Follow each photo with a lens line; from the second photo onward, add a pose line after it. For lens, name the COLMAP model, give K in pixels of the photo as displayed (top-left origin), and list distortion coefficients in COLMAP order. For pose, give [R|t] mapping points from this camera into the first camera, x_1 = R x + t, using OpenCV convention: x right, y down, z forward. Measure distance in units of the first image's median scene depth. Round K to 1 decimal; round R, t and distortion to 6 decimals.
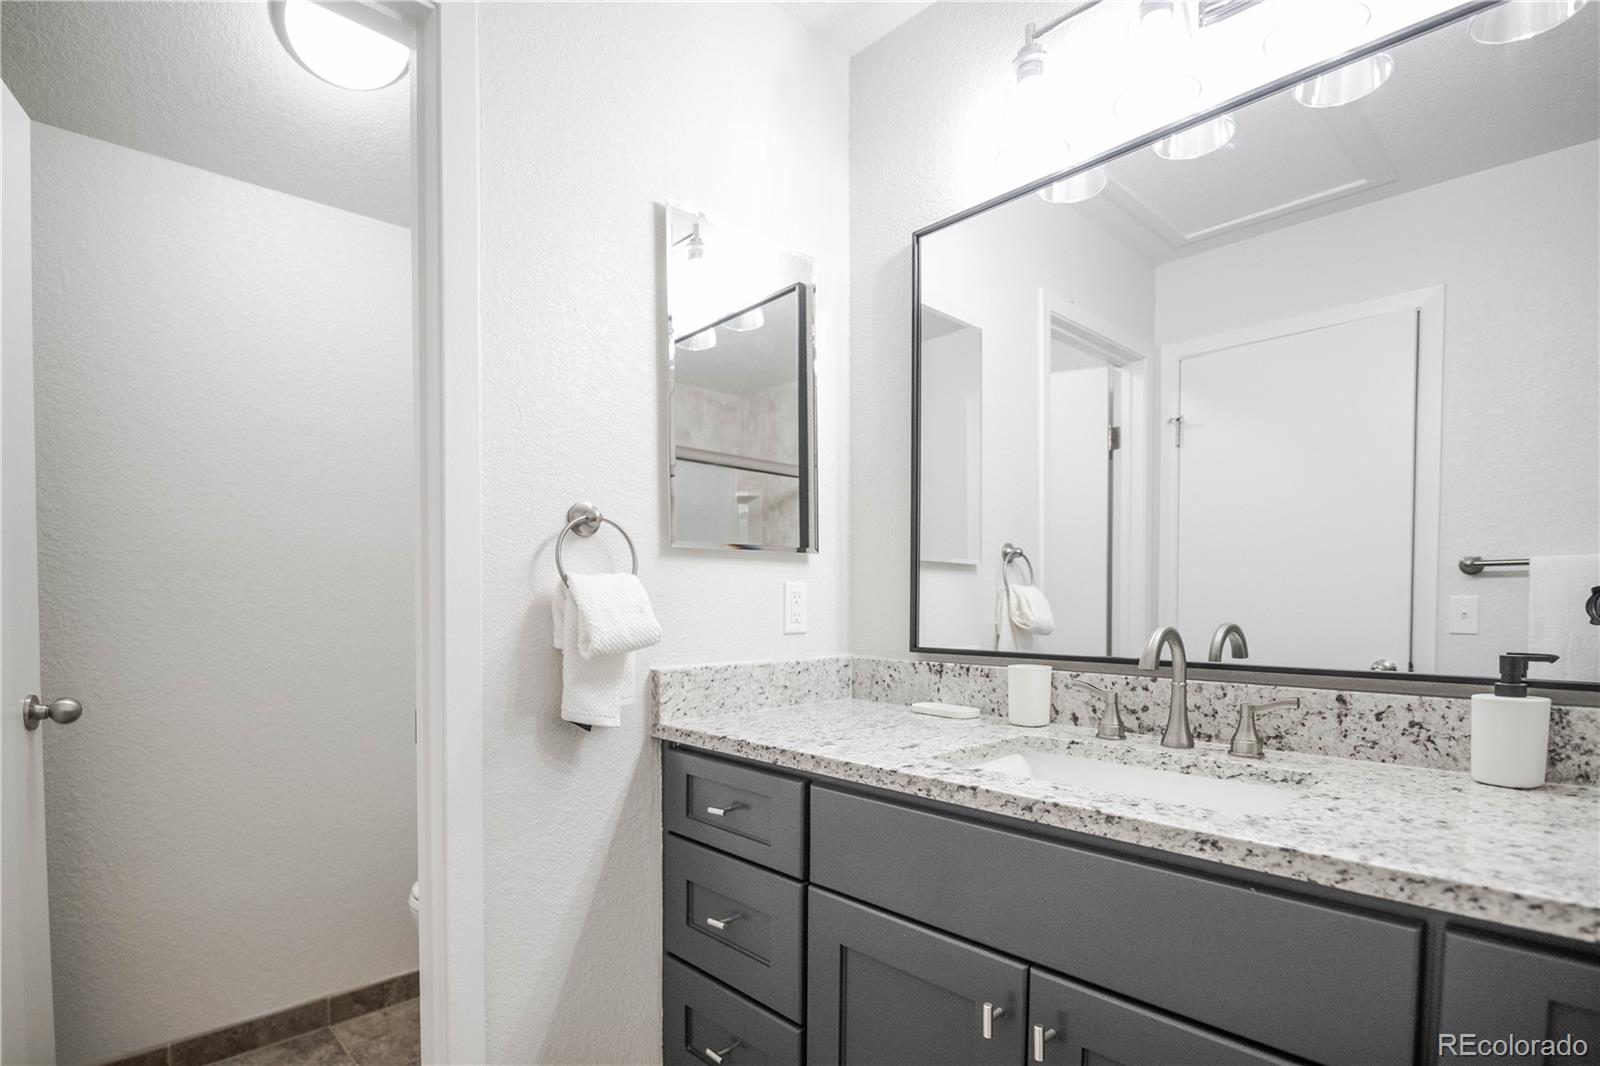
lens RADIAL K [[780.3, 0, 761.6], [0, 780.3, 621.6], [0, 0, 1]] dist [-0.004396, -0.004252]
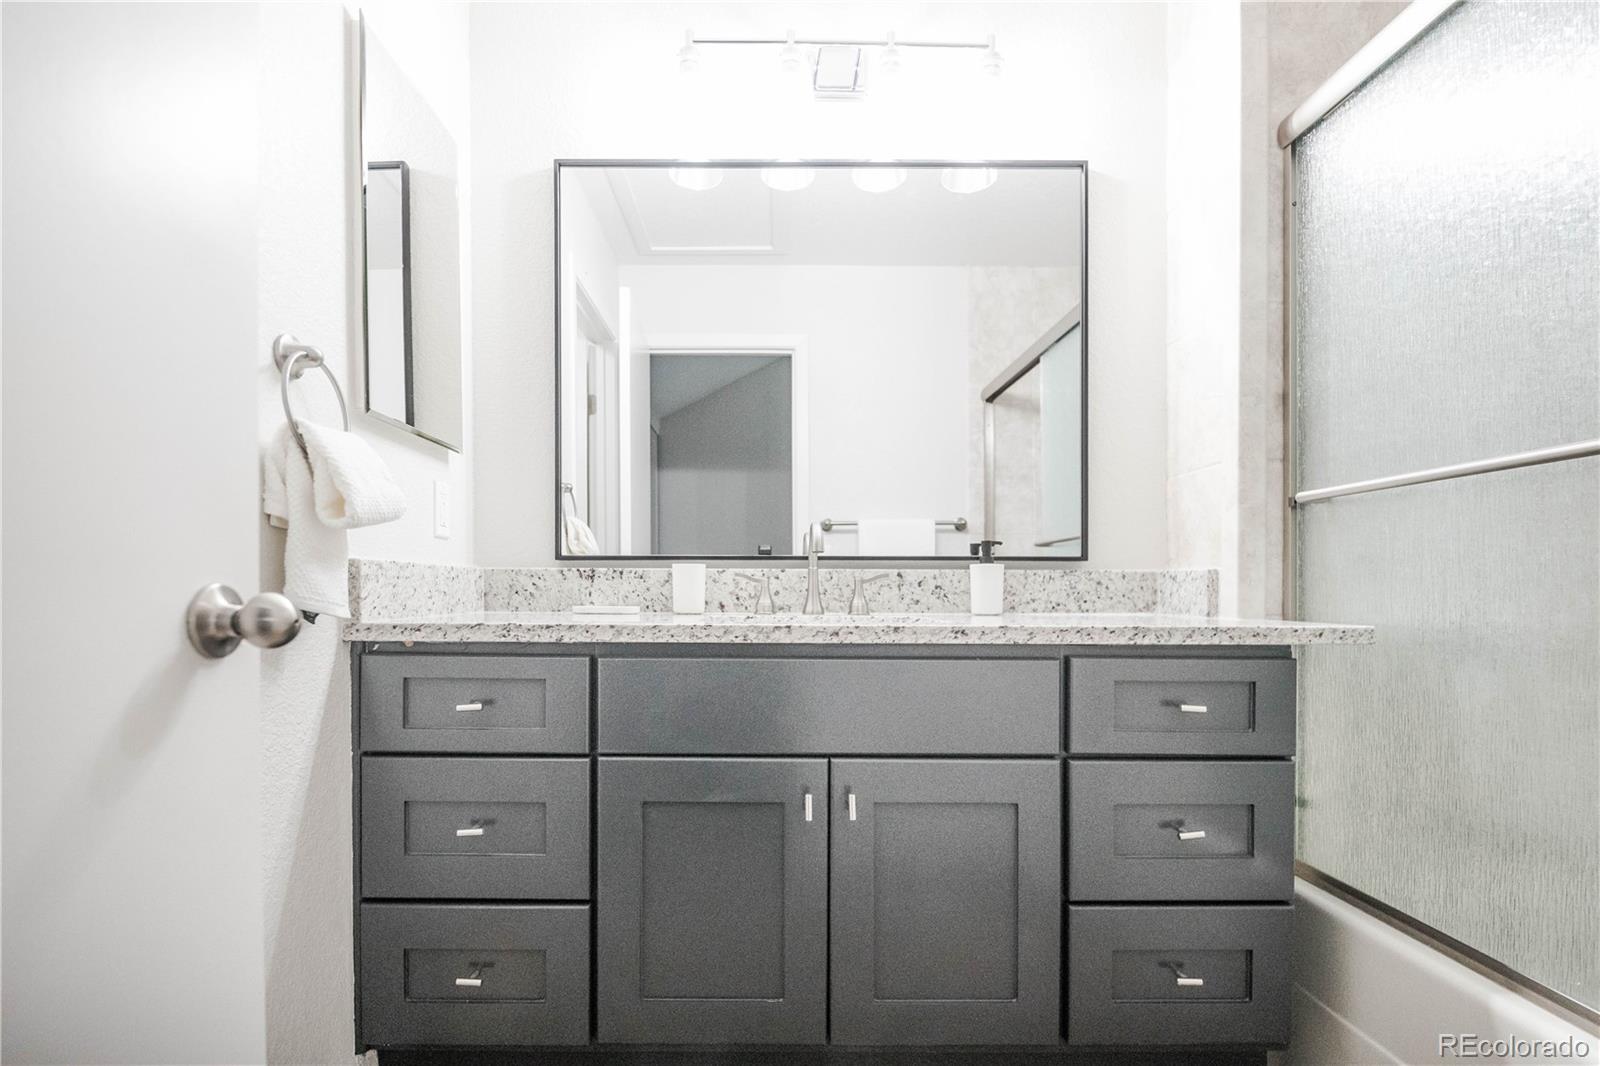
lens RADIAL K [[780.3, 0, 755.3], [0, 780.3, 581.3], [0, 0, 1]] dist [-0.004396, -0.004252]
pose [[0.683613, 0.005762, 0.729822, -0.527776], [0.017220, 0.999563, -0.024021, 0.133487], [-0.729641, 0.028989, 0.683215, 0.145590]]
